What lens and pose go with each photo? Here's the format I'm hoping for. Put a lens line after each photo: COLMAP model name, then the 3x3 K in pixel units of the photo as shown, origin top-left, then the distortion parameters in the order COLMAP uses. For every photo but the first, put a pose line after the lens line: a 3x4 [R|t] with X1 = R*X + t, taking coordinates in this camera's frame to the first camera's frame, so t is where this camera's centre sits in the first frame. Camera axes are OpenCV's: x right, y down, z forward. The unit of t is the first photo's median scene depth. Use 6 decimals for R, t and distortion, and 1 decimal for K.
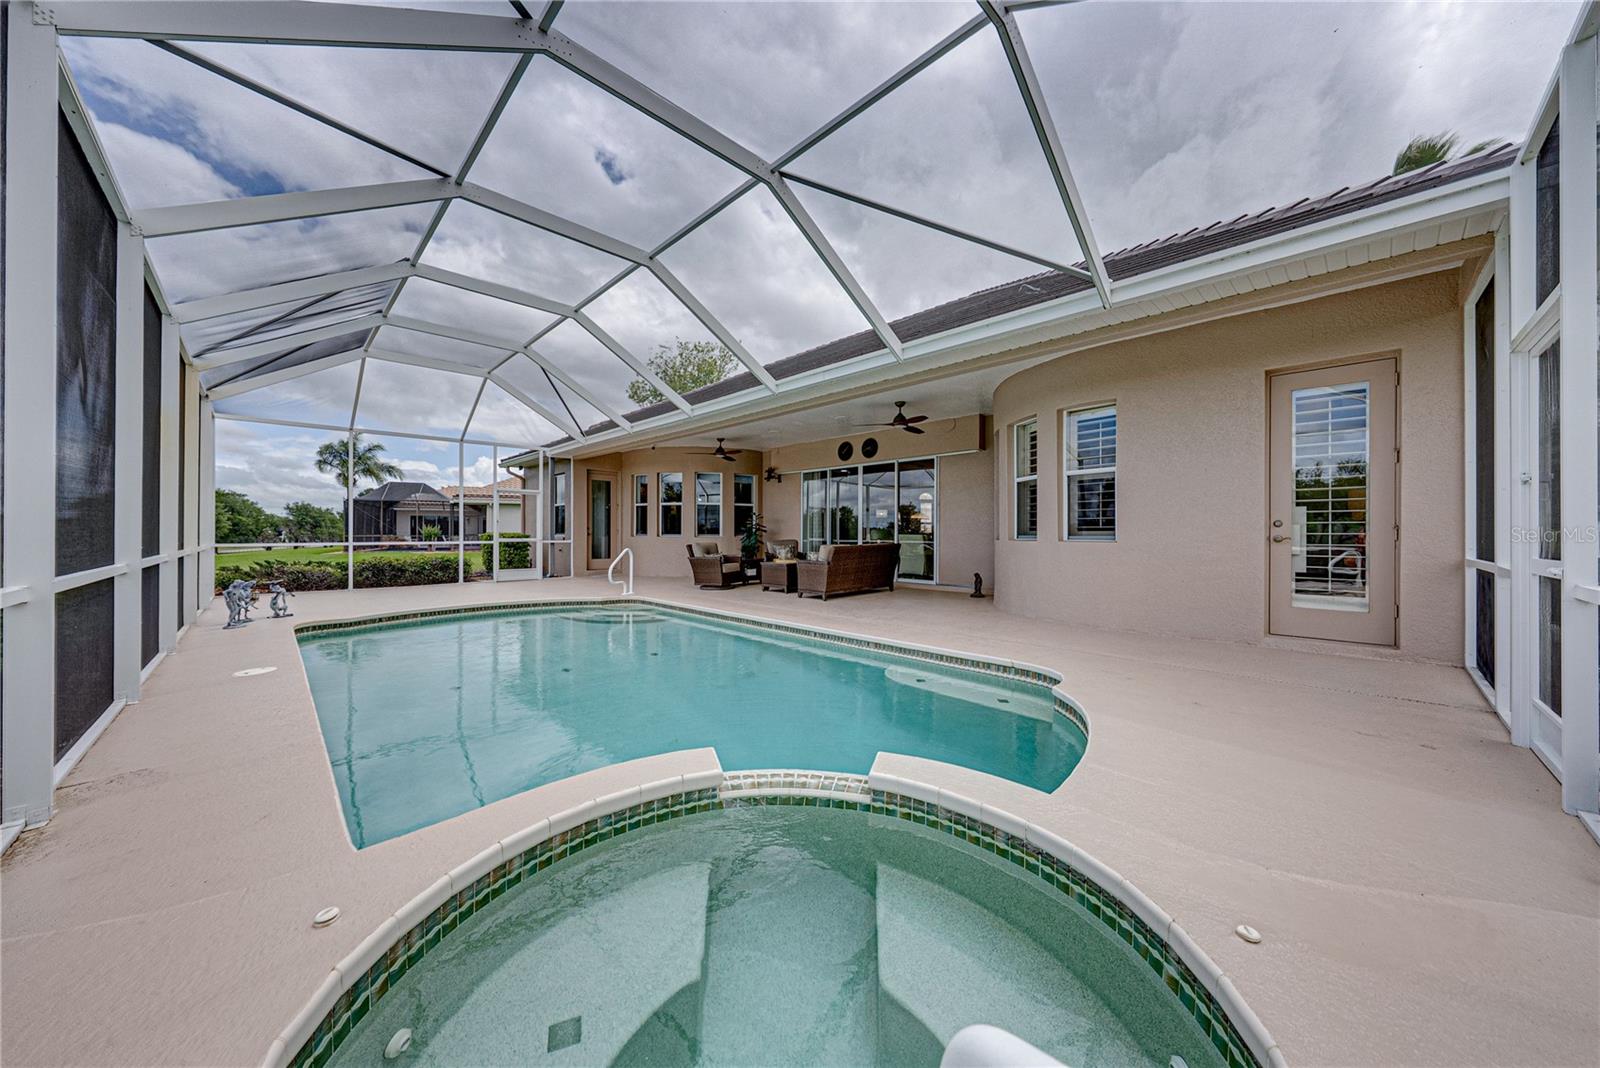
lens RADIAL K [[556.0, 0, 784.3], [0, 556.0, 534.9], [0, 0, 1]] dist [-0.004815, 0.000865]
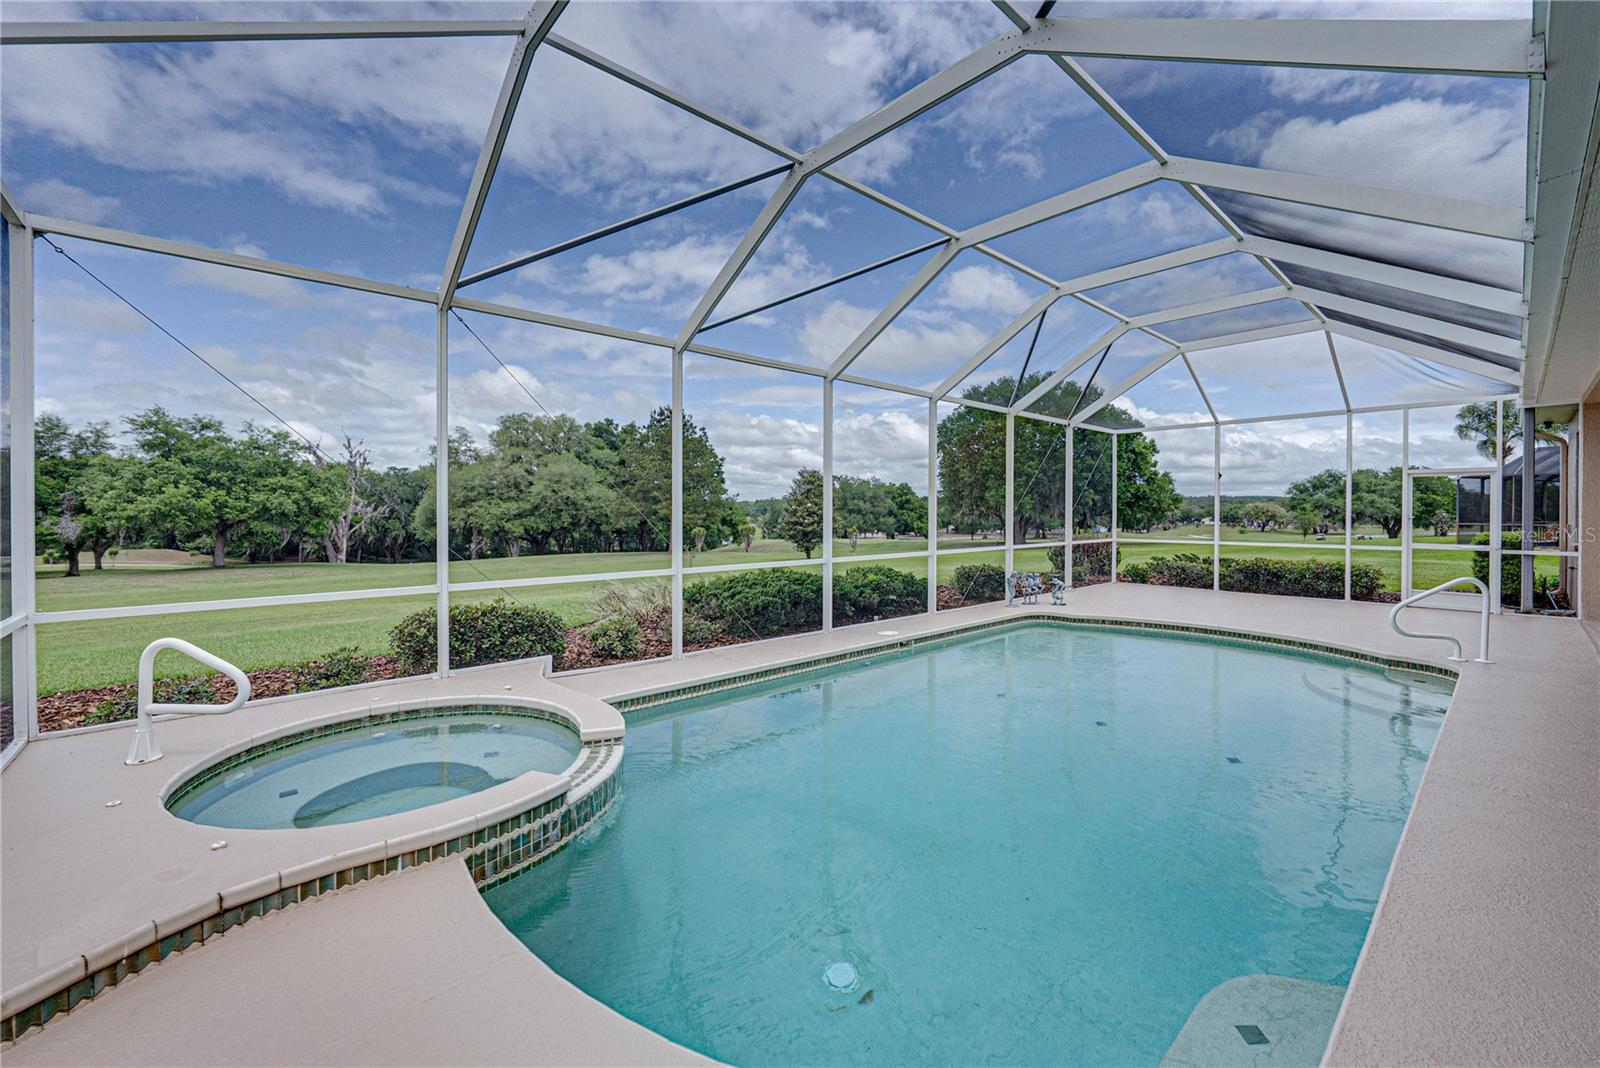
lens RADIAL K [[635.1, 0, 808.4], [0, 635.1, 522.5], [0, 0, 1]] dist [-0.000267, -0.000231]
pose [[-0.012306, 0.012239, -0.999849, 0.439969], [-0.000163, 0.999925, 0.012242, -0.044017], [0.999924, 0.000314, -0.012303, 0.453140]]
